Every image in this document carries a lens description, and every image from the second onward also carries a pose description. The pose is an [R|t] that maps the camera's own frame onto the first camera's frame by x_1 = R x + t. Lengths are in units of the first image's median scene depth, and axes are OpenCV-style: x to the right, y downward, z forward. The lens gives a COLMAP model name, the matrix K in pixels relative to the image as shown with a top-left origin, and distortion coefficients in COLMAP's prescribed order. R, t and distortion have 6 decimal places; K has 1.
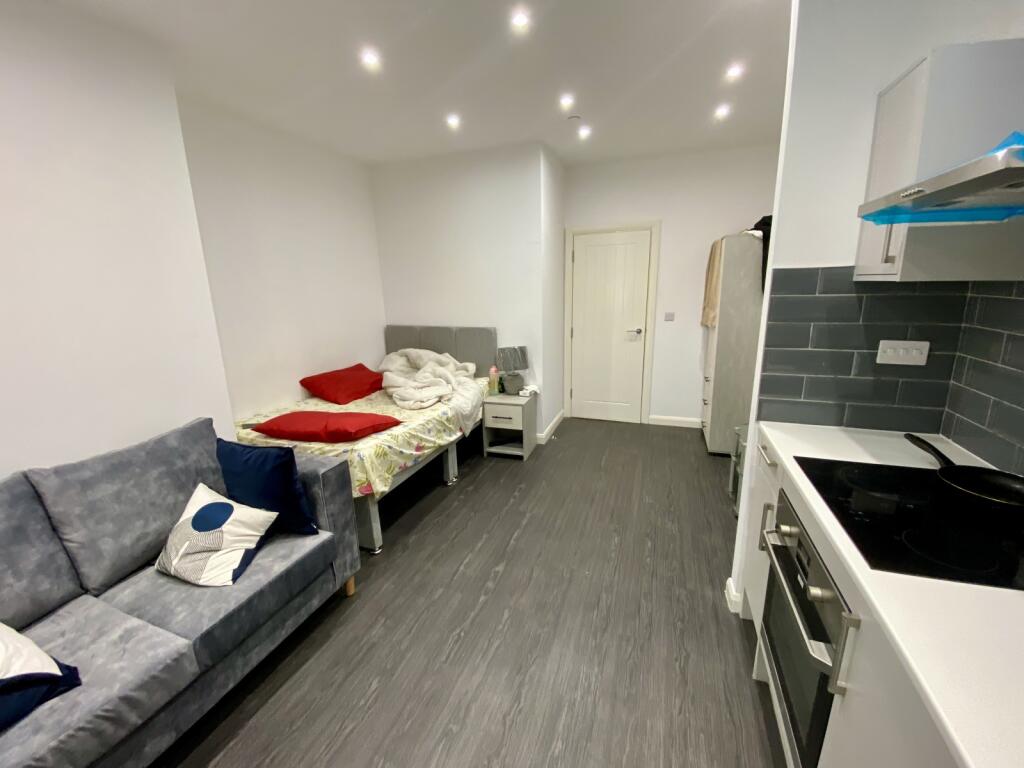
lens RADIAL K [[413.3, 0, 512.3], [0, 413.3, 380.7], [0, 0, 1]] dist [0.000423, -0.000167]
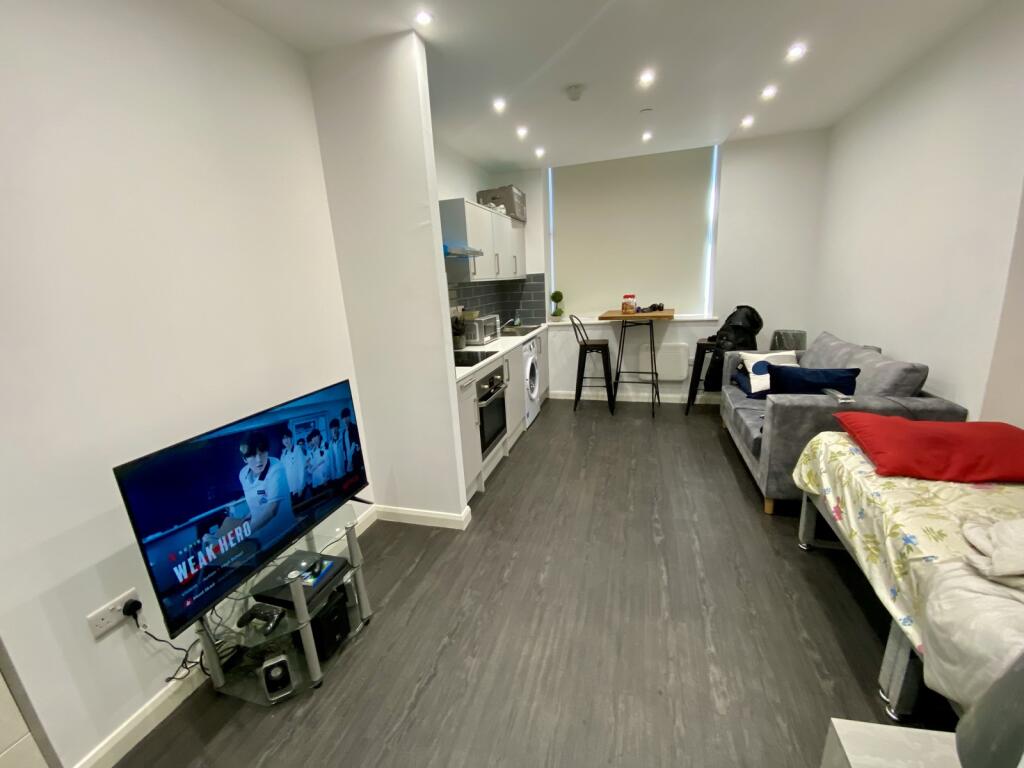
lens RADIAL K [[406.9, 0, 499.8], [0, 406.9, 385.1], [0, 0, 1]] dist [0.000312, -0.000086]
pose [[-0.996266, 0.086331, 0.001245, 0.490523], [0.076701, 0.878325, 0.471872, -0.602781], [0.039644, 0.470205, -0.881666, 2.519437]]
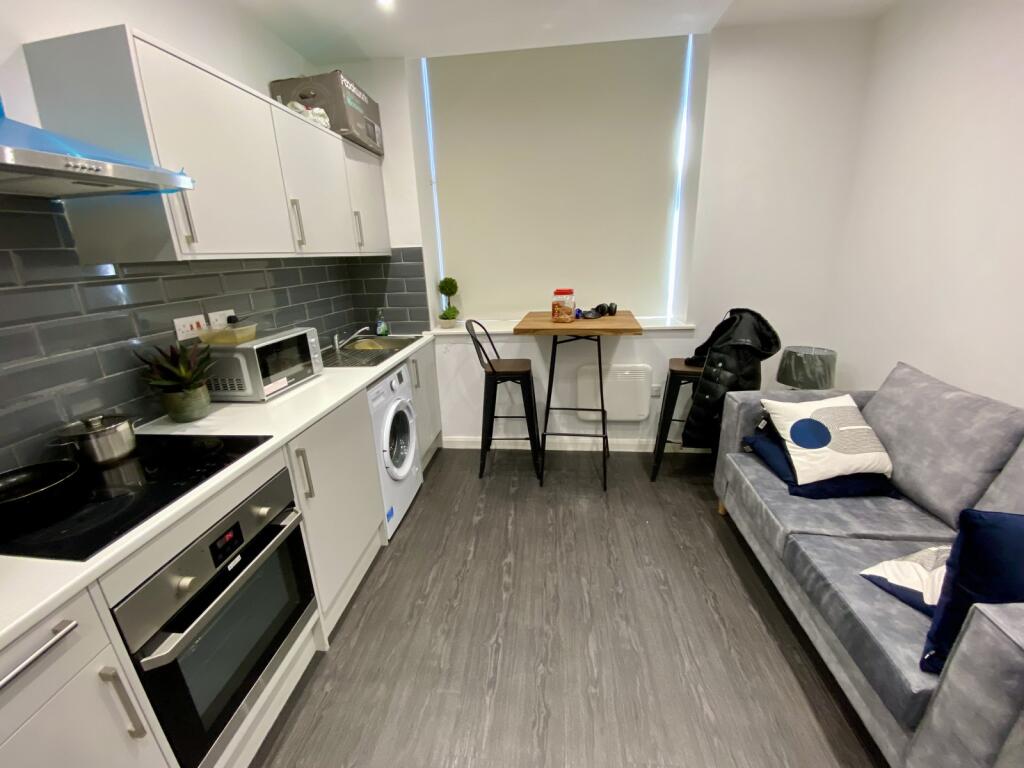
lens RADIAL K [[413.3, 0, 512.3], [0, 413.3, 380.7], [0, 0, 1]] dist [0.000423, -0.000167]
pose [[-0.968348, 0.126492, -0.215178, 0.158198], [-0.000757, 0.860589, 0.509300, -0.289018], [0.249602, 0.493343, -0.833254, 1.321415]]
